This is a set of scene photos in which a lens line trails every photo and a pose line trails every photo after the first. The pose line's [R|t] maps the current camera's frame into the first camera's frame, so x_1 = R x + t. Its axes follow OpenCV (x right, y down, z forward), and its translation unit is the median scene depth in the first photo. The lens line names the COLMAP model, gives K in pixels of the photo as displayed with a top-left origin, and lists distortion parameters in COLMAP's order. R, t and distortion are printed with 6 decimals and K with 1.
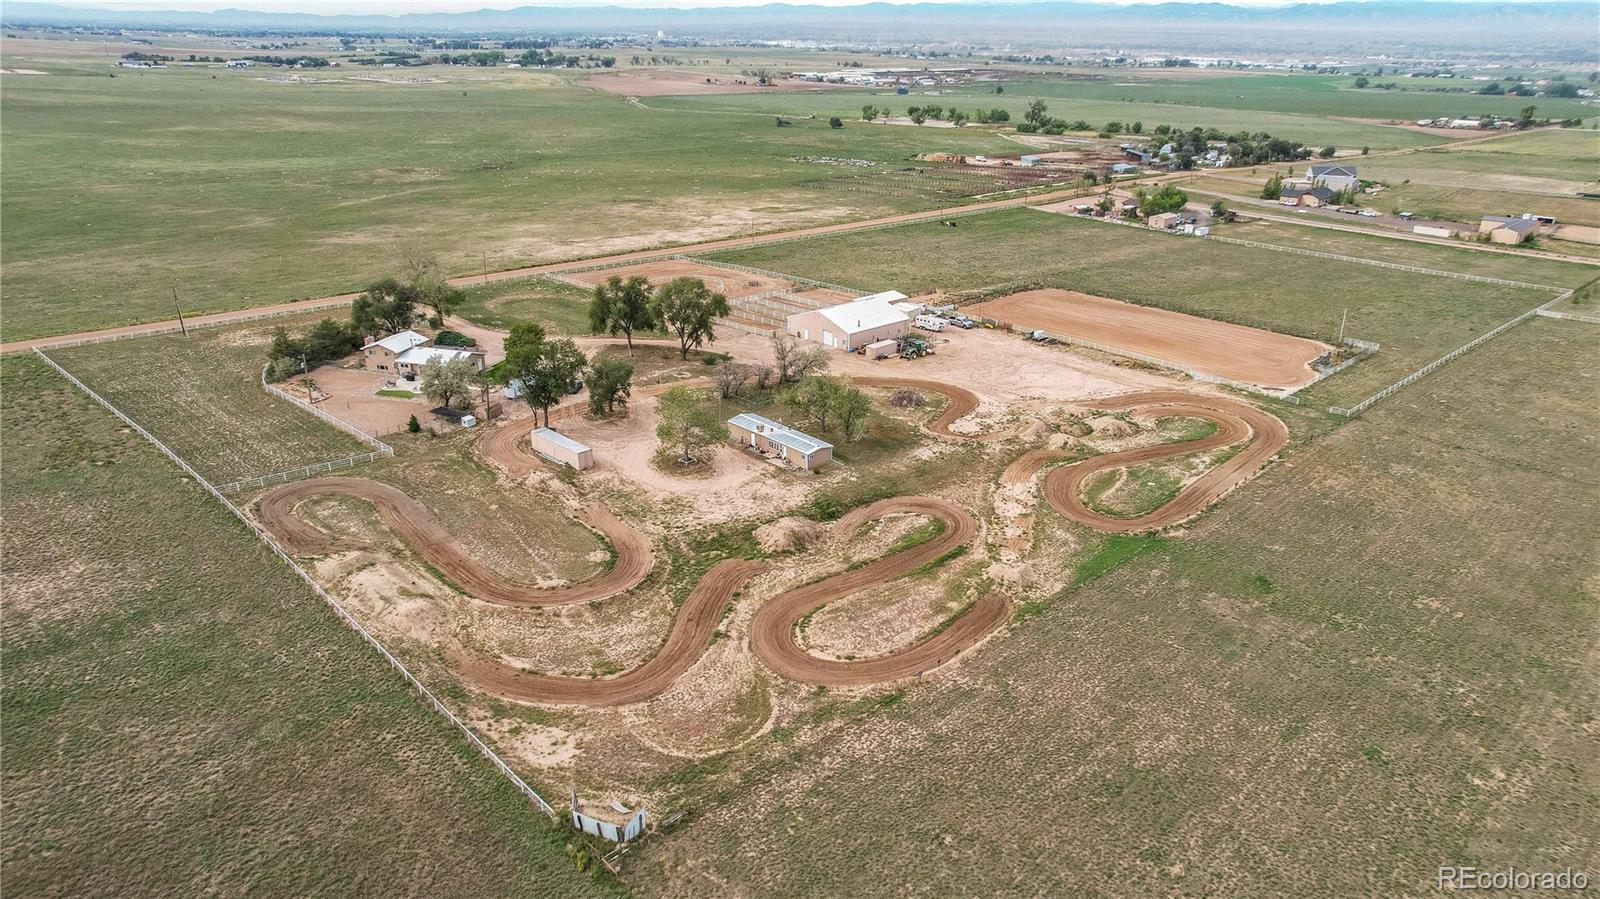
lens RADIAL K [[1081.5, 0, 816.3], [0, 1081.5, 487.0], [0, 0, 1]] dist [-0.060818, 0.068964]
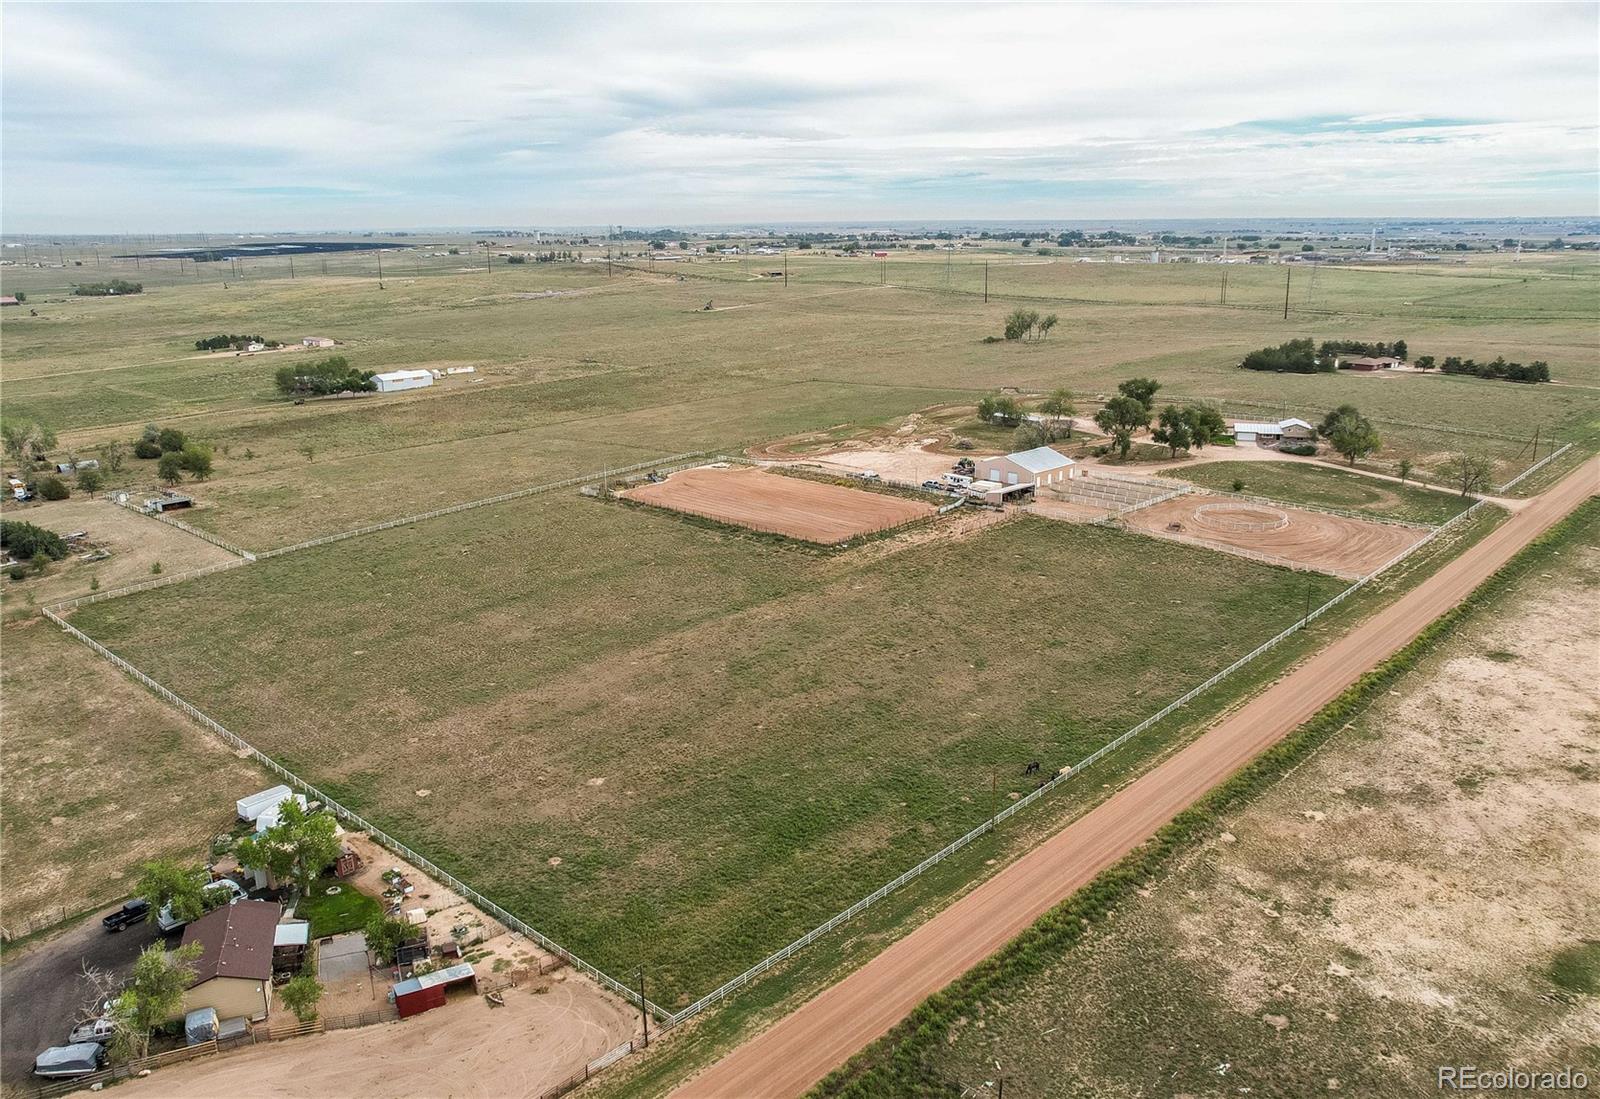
lens RADIAL K [[1244.4, 0, 800.0], [0, 1244.4, 549.5], [0, 0, 1]] dist [-0.054448, 0.050265]
pose [[-0.999696, 0.006160, -0.023893, 0.385350], [-0.010063, 0.782343, 0.622767, -1.148786], [0.022529, 0.622817, -0.782043, 2.598042]]
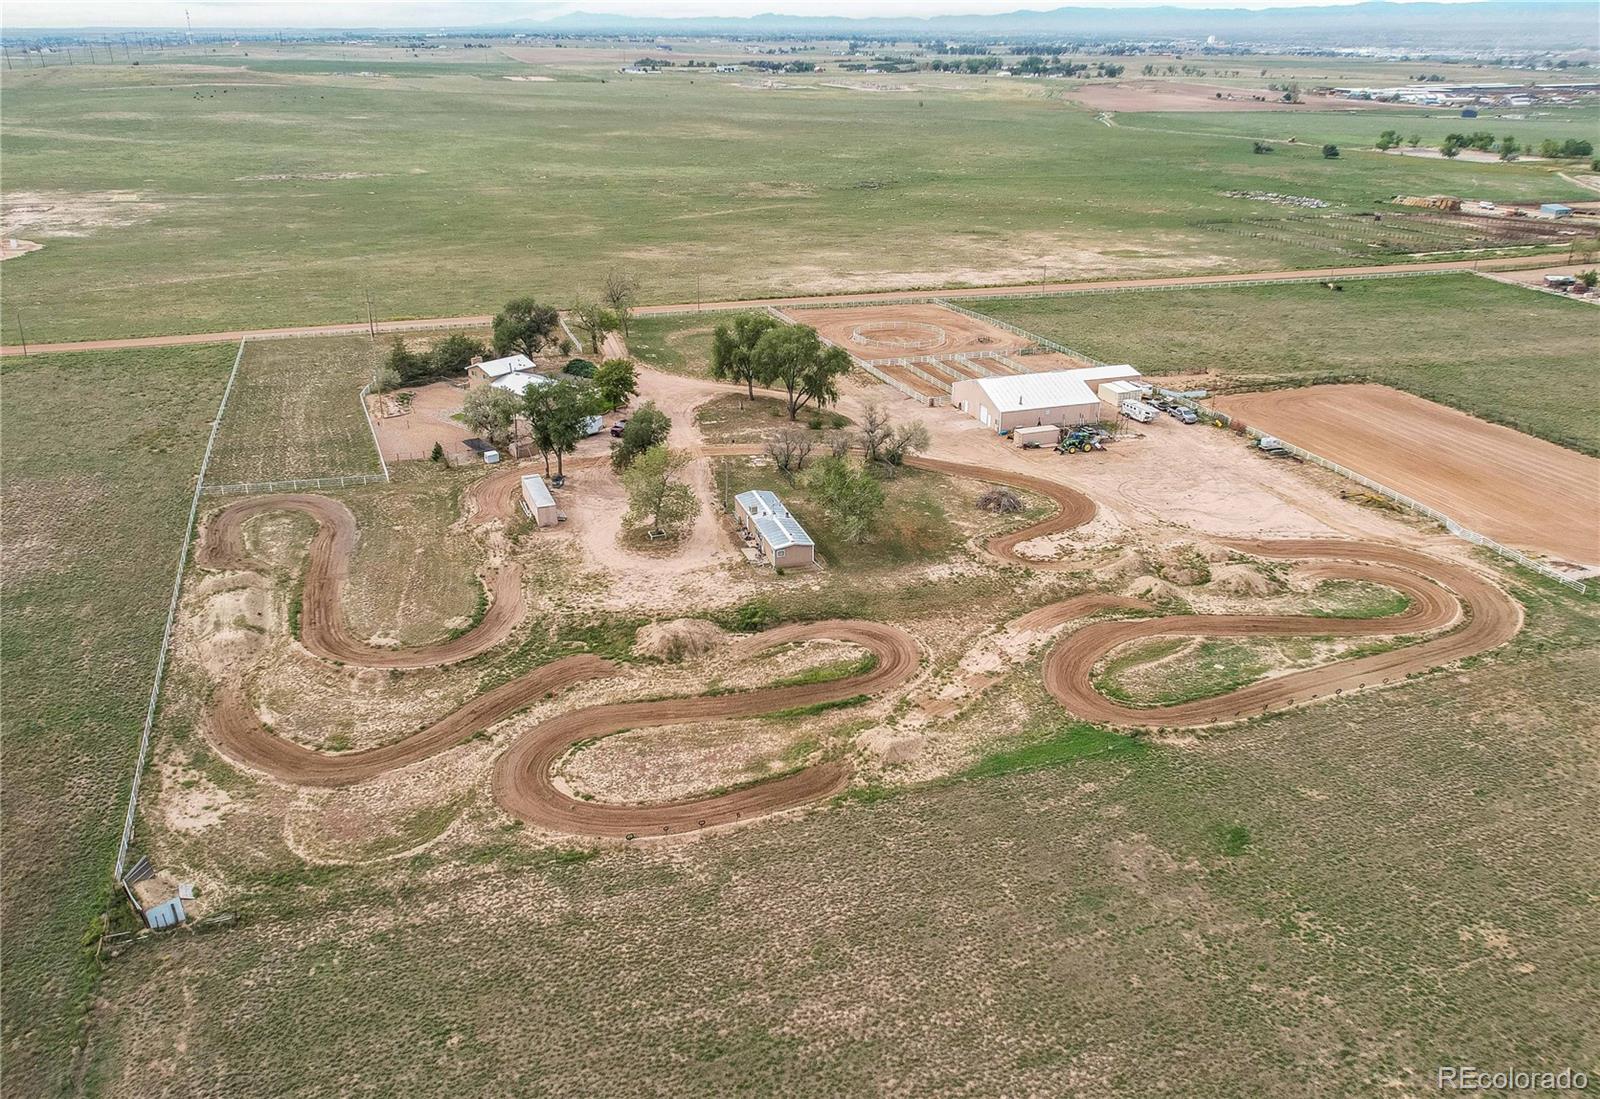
lens RADIAL K [[1244.4, 0, 800.0], [0, 1244.4, 549.5], [0, 0, 1]] dist [-0.054448, 0.050265]
pose [[0.902959, 0.157835, -0.399690, 0.319483], [-0.160727, 0.986643, 0.026513, -0.047980], [0.398536, 0.040301, 0.916267, 0.117758]]
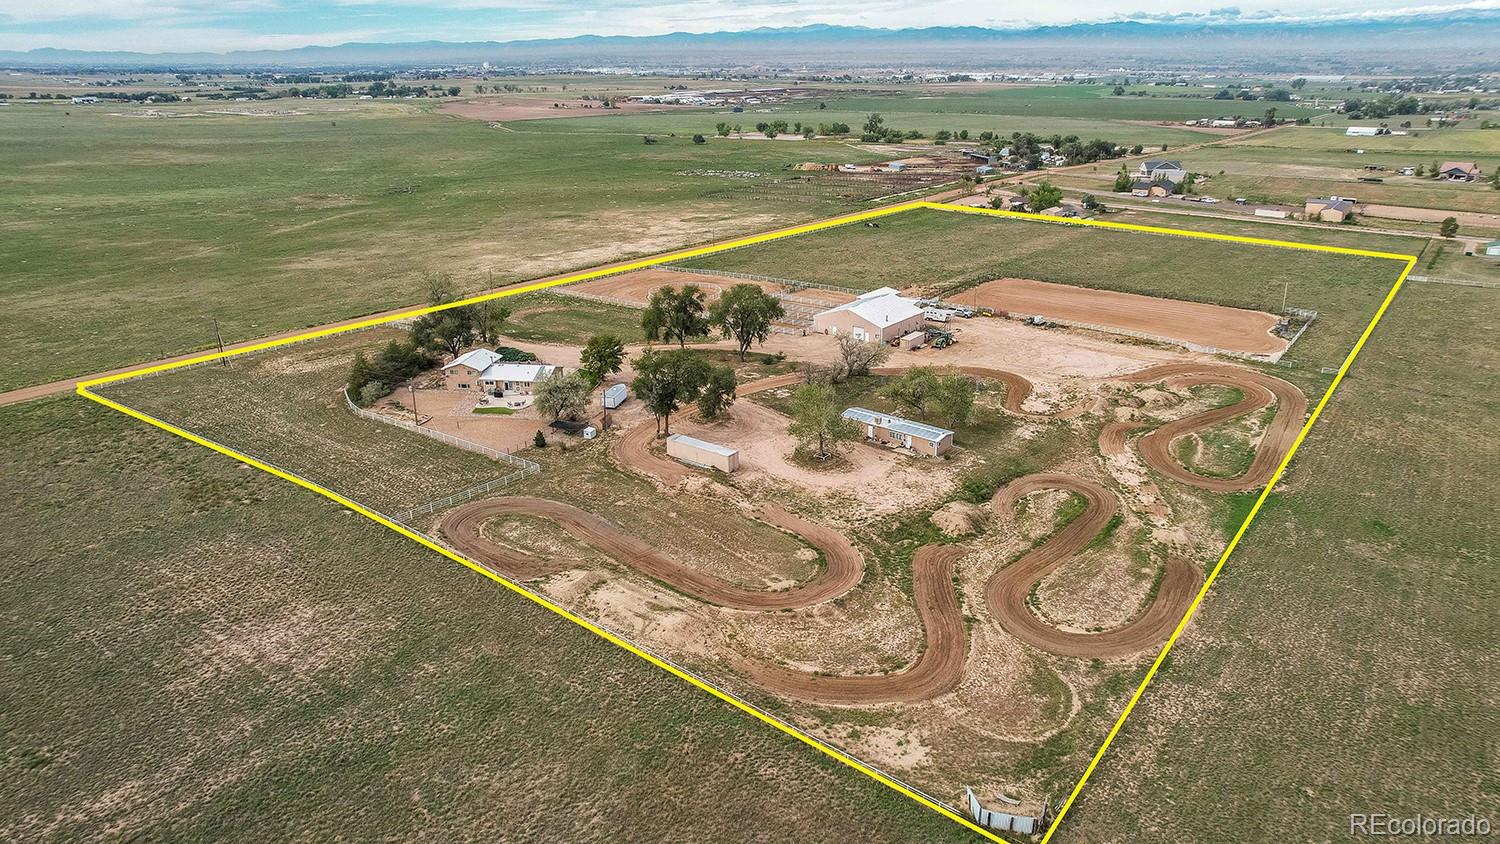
lens RADIAL K [[981.5, 0, 770.6], [0, 981.5, 424.3], [0, 0, 1]] dist [-0.059708, 0.068942]
pose [[0.989608, -0.068185, 0.126600, -0.242813], [0.073434, 0.996604, -0.037259, -0.019476], [-0.123629, 0.046168, 0.991254, 0.045445]]
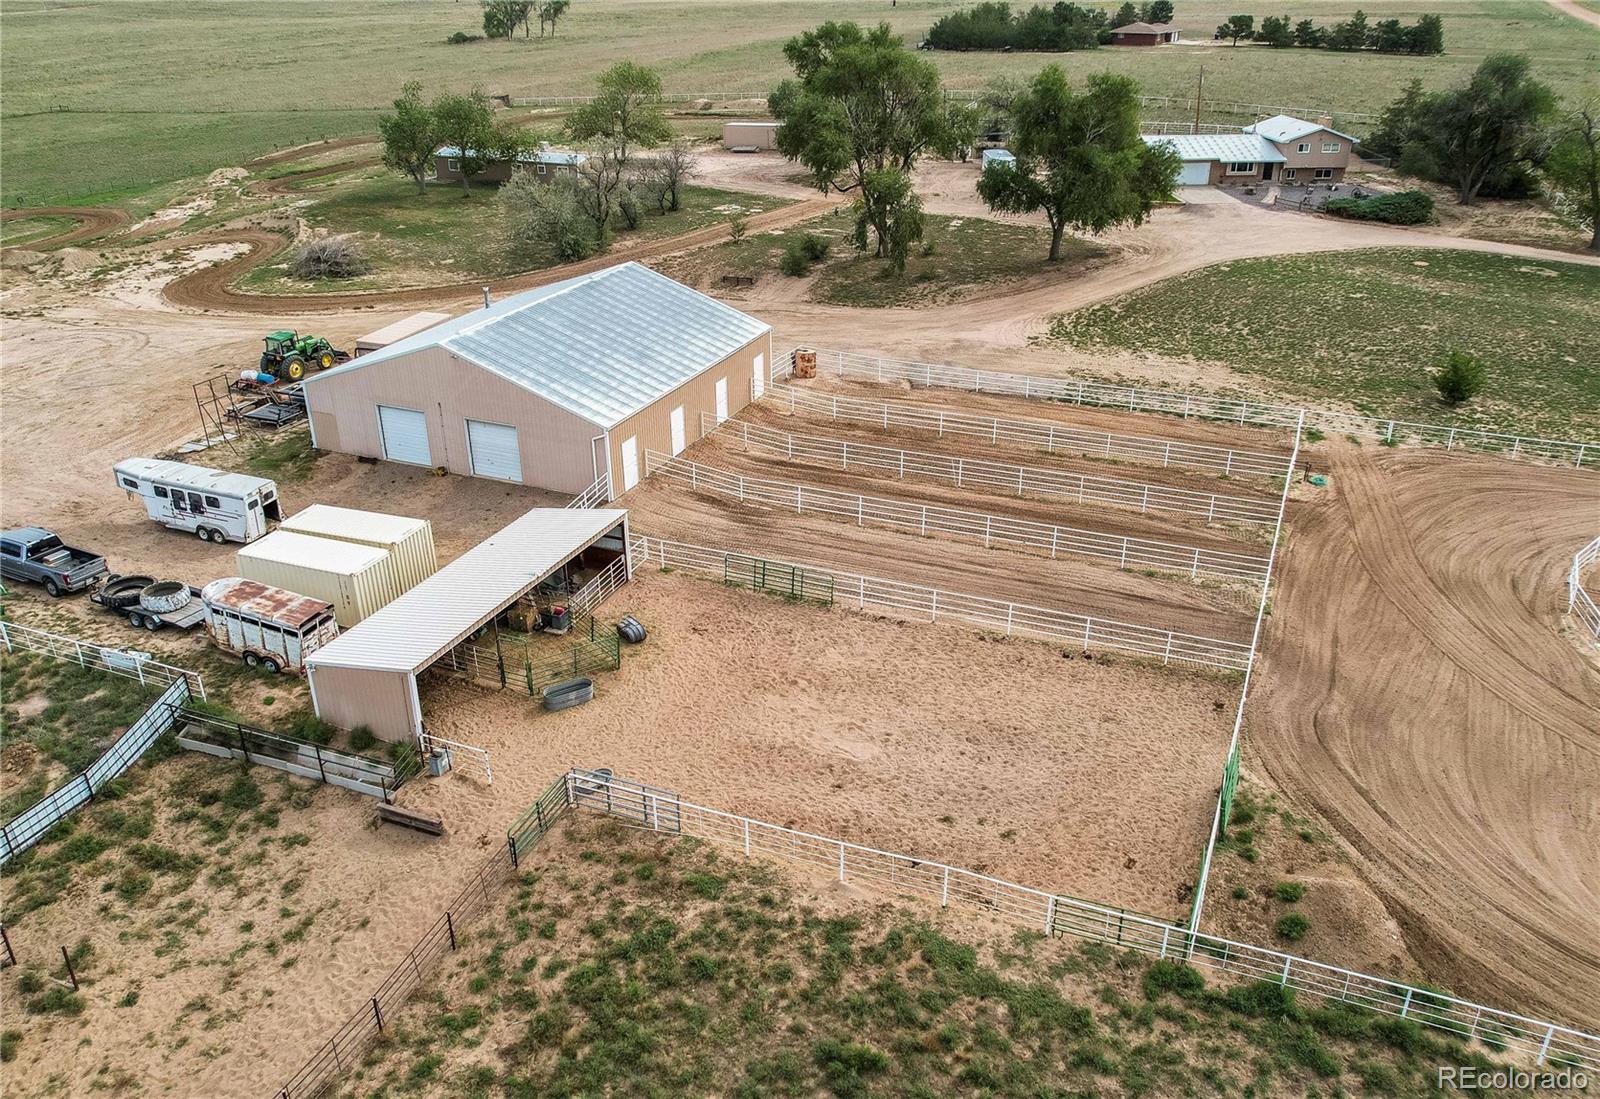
lens RADIAL K [[1244.4, 0, 800.0], [0, 1244.4, 549.5], [0, 0, 1]] dist [-0.054448, 0.050265]
pose [[-0.918483, 0.165872, -0.358993, 0.109420], [-0.162963, 0.668369, 0.725759, -0.425718], [0.360323, 0.725100, -0.586854, 1.487808]]
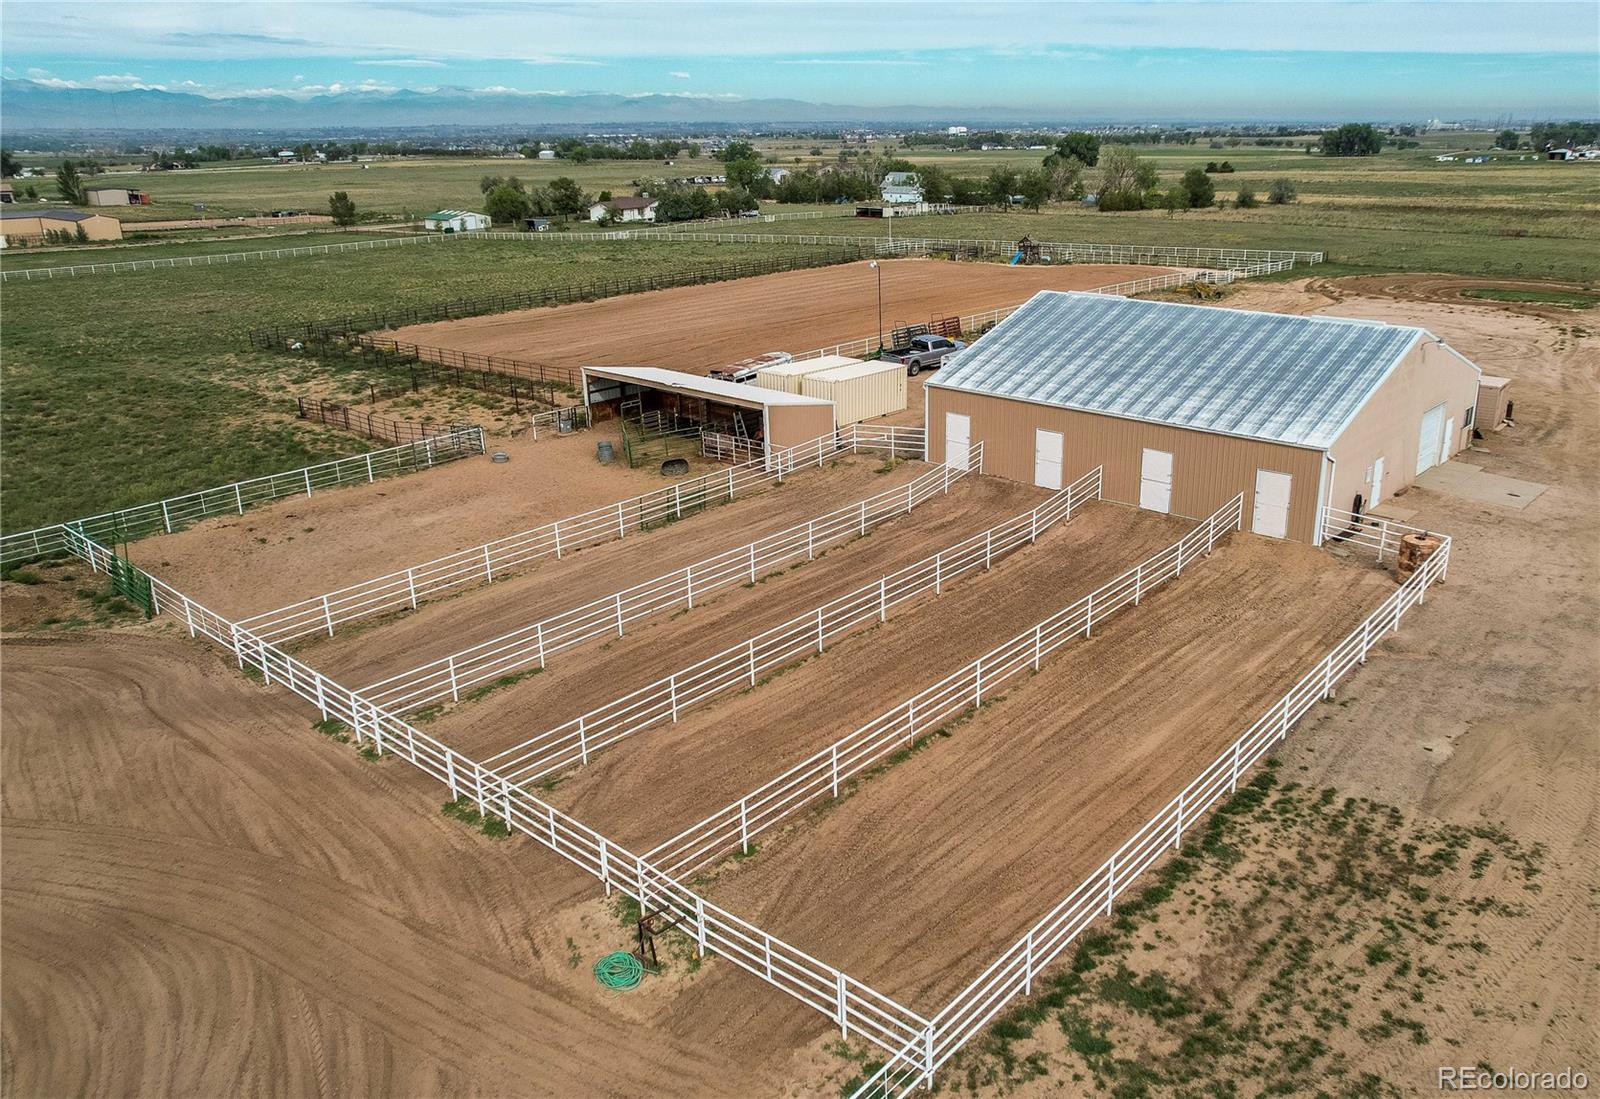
lens RADIAL K [[1234.6, 0, 867.2], [0, 1234.6, 536.0], [0, 0, 1]] dist [-0.069188, 0.083374]
pose [[-0.094914, -0.330913, 0.938876, -0.248707], [0.405458, 0.848510, 0.340052, -0.289816], [-0.909173, 0.412950, 0.053636, 1.280293]]
